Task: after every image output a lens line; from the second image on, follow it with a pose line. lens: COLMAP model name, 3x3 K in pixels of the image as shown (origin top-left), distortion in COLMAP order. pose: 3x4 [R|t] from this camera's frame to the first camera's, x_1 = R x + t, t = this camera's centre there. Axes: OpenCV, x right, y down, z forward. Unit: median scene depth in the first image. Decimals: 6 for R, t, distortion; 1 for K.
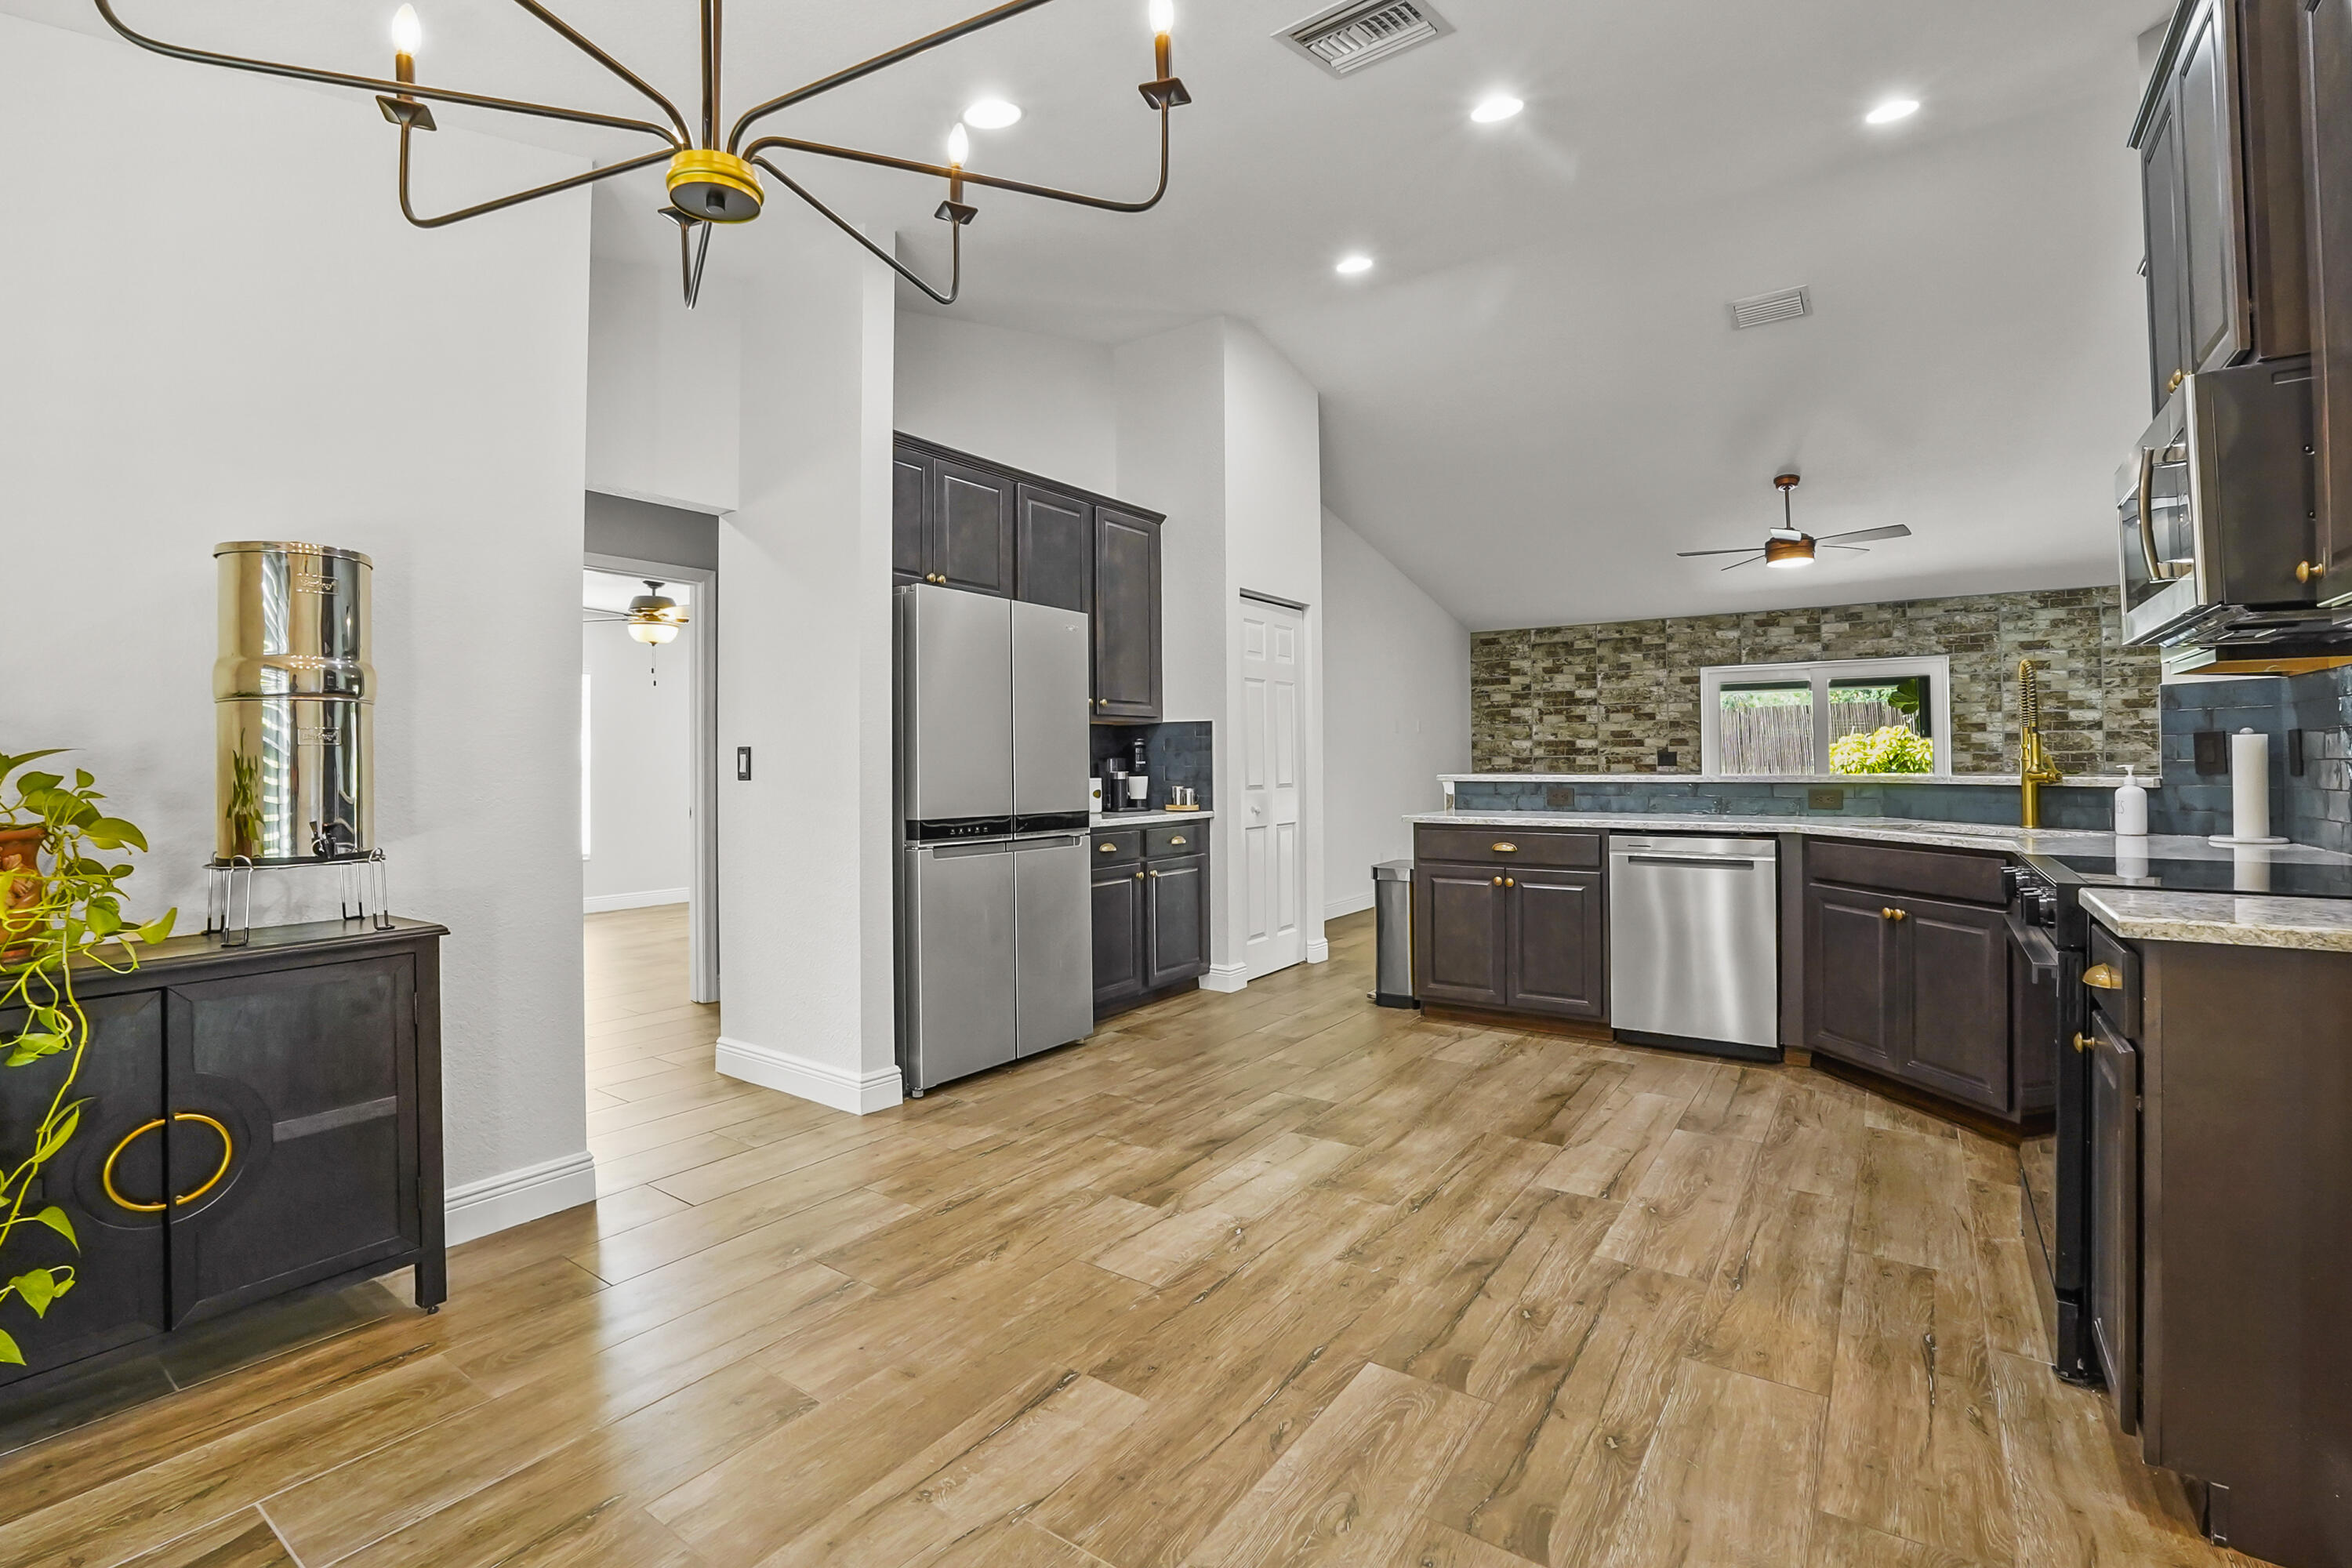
lens RADIAL K [[1053.2, 0, 1192.7], [0, 1053.2, 743.3], [0, 0, 1]] dist [-0.053677, 0.019184]
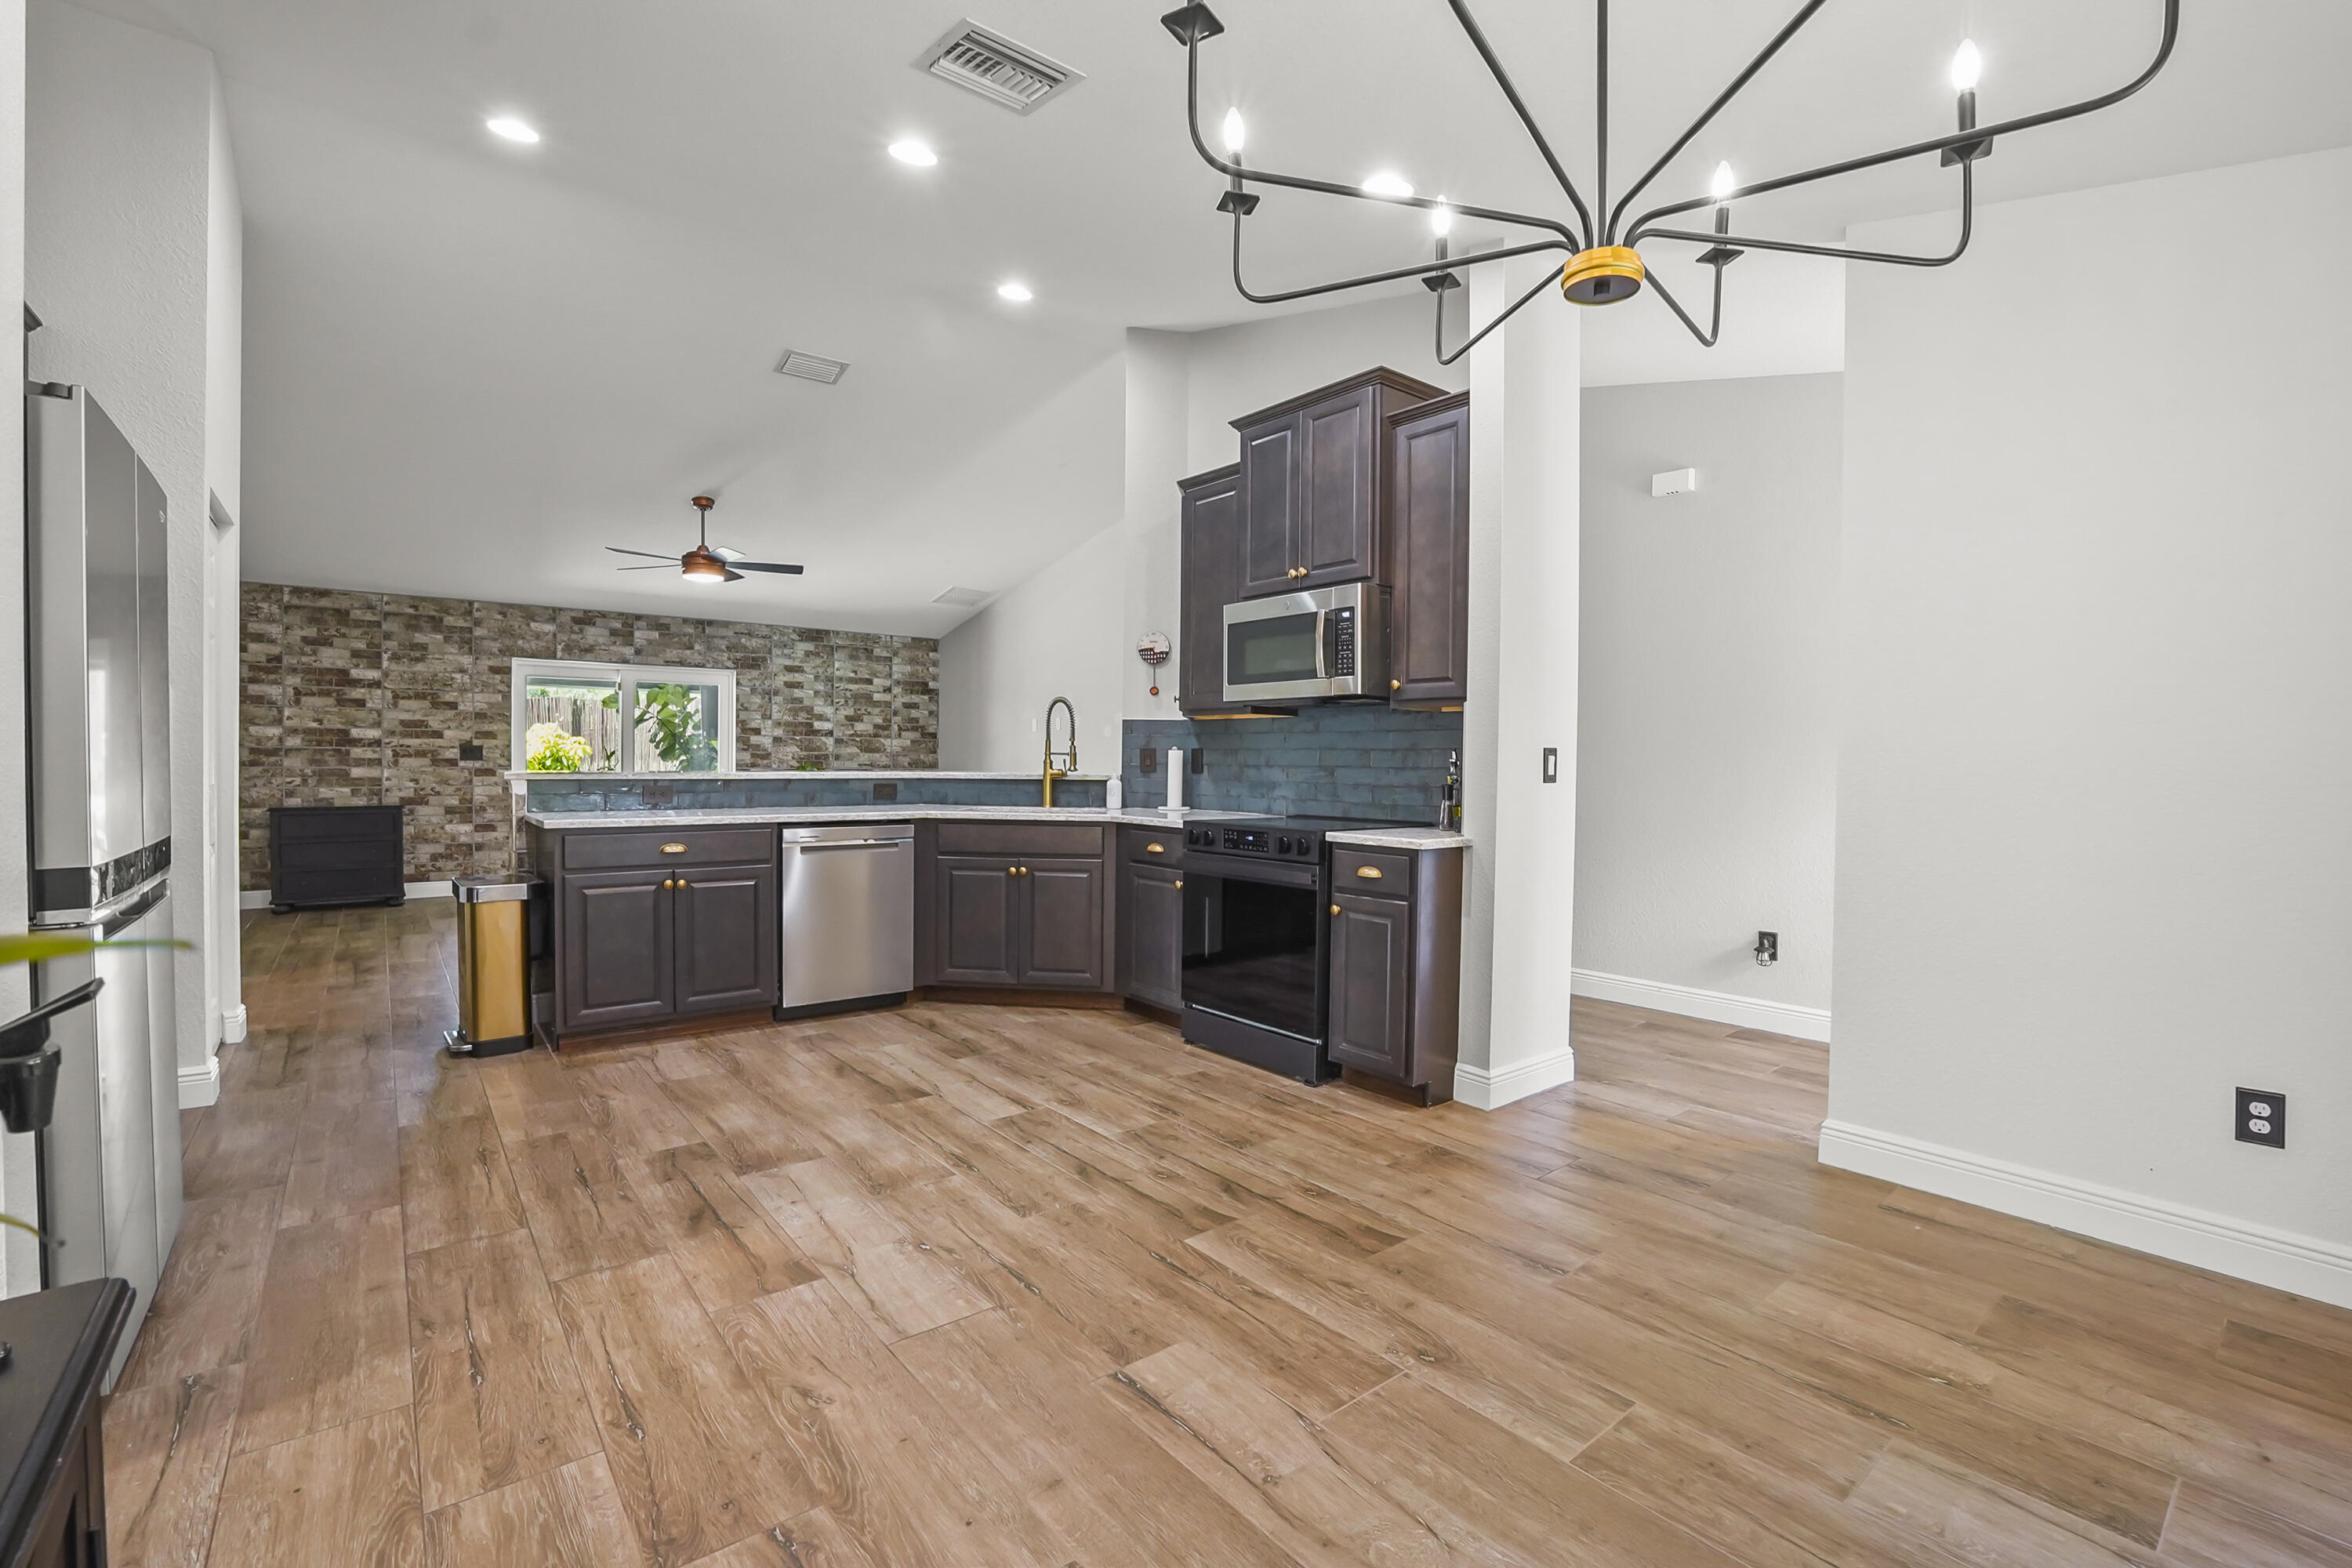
lens RADIAL K [[1026.0, 0, 1180.0], [0, 1026.0, 771.9], [0, 0, 1]] dist [-0.050459, 0.014289]
pose [[0.283010, -0.003394, 0.959111, -0.475503], [-0.029523, 0.999489, 0.012248, 0.005147], [-0.958663, -0.031782, 0.282765, 0.313562]]
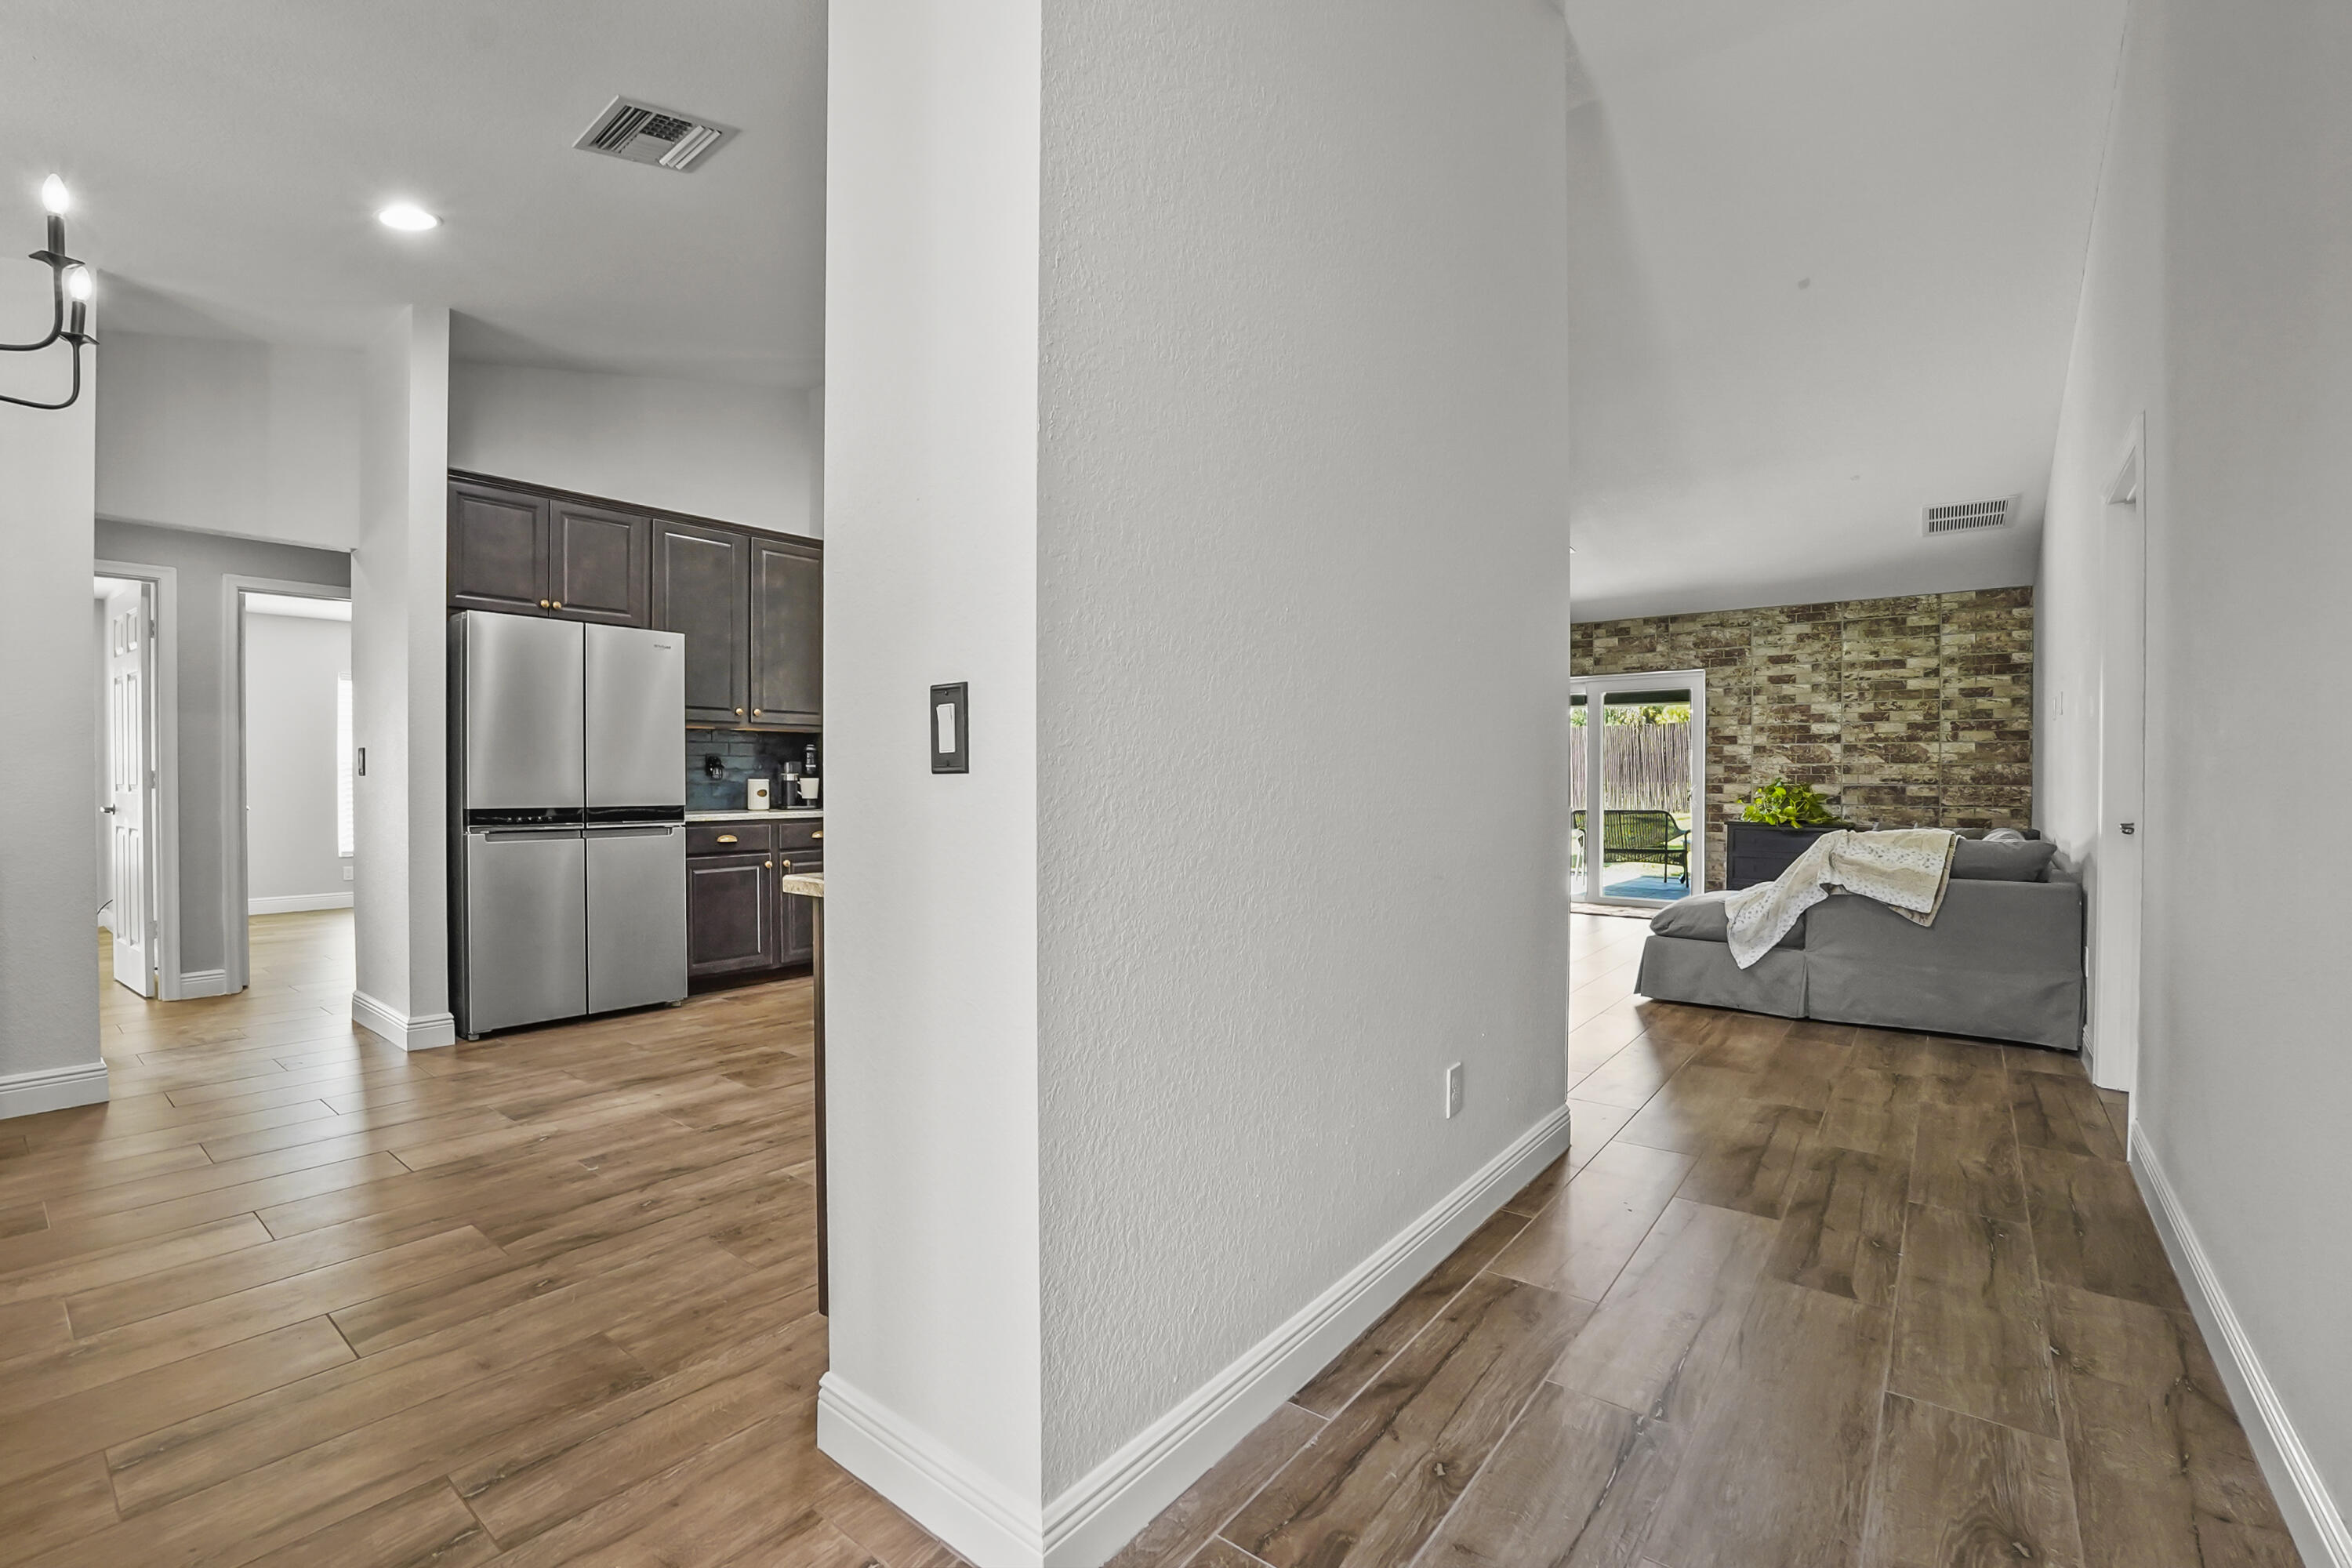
lens RADIAL K [[1019.6, 0, 1172.5], [0, 1019.6, 787.4], [0, 0, 1]] dist [-0.049544, 0.013221]
pose [[0.997695, 0.007563, -0.067437, 0.518530], [-0.005584, 0.999550, 0.029489, 0.009275], [0.067630, -0.029044, 0.997288, -0.065552]]
